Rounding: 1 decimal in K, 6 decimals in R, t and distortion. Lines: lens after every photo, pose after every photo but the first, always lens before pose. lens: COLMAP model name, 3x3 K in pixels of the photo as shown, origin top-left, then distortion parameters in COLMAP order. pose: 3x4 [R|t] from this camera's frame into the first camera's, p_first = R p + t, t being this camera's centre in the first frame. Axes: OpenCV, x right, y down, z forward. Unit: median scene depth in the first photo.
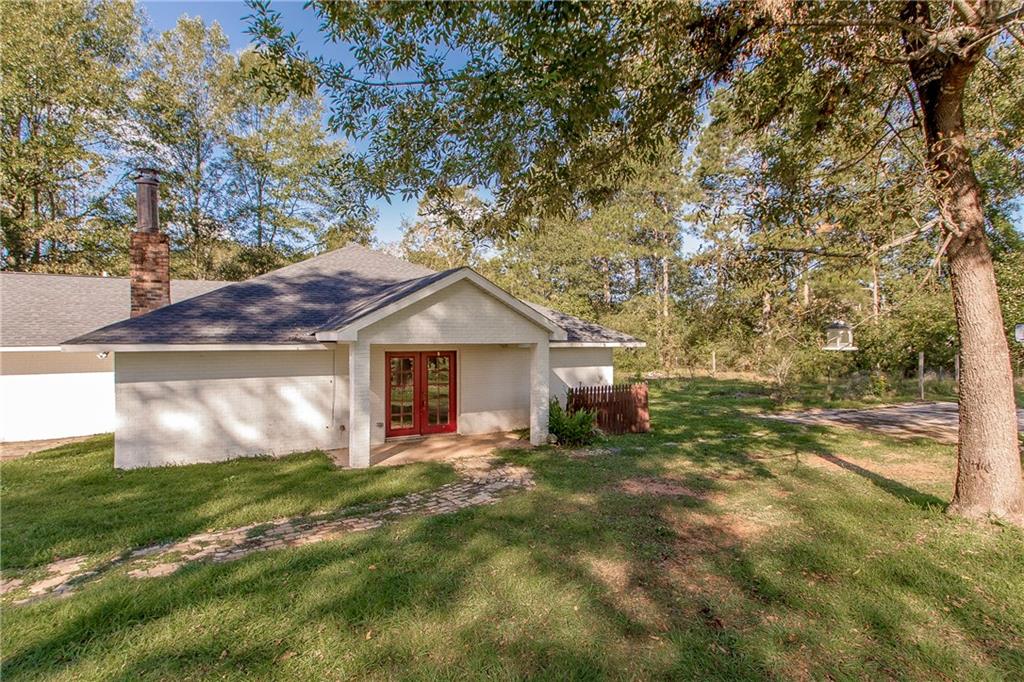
lens RADIAL K [[510.5, 0, 487.2], [0, 510.5, 337.4], [0, 0, 1]] dist [0.022007, 0.000240]
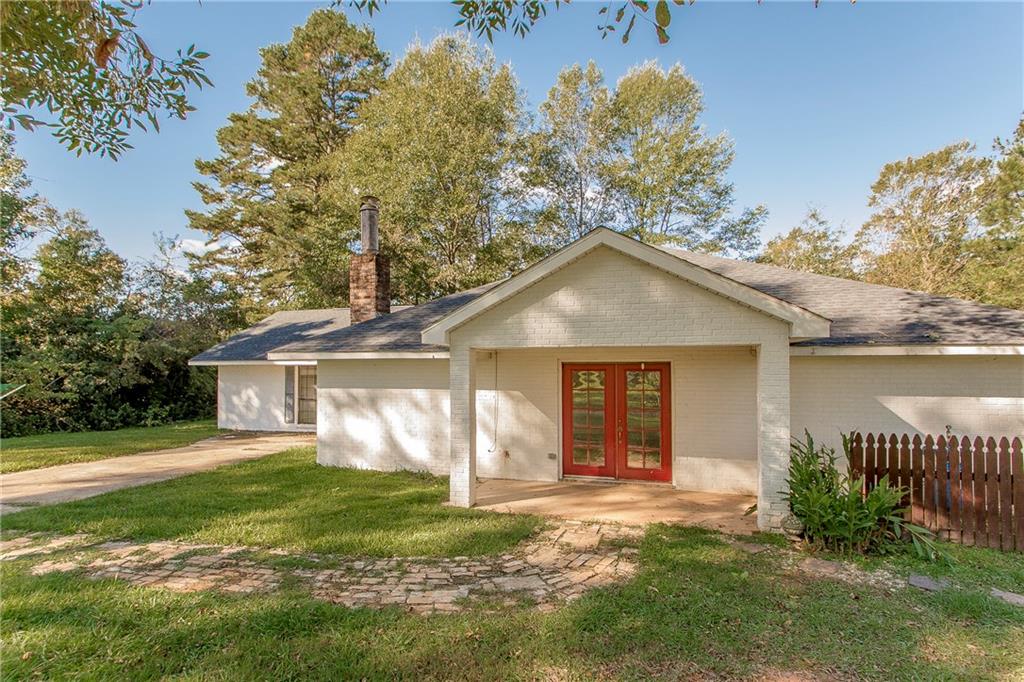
lens RADIAL K [[508.5, 0, 510.2], [0, 508.5, 353.3], [0, 0, 1]] dist [0.043756, -0.022444]
pose [[0.698238, -0.019336, -0.715604, 0.370274], [0.004210, 0.999729, -0.022906, 0.038742], [0.715853, 0.012981, 0.698130, 0.505313]]
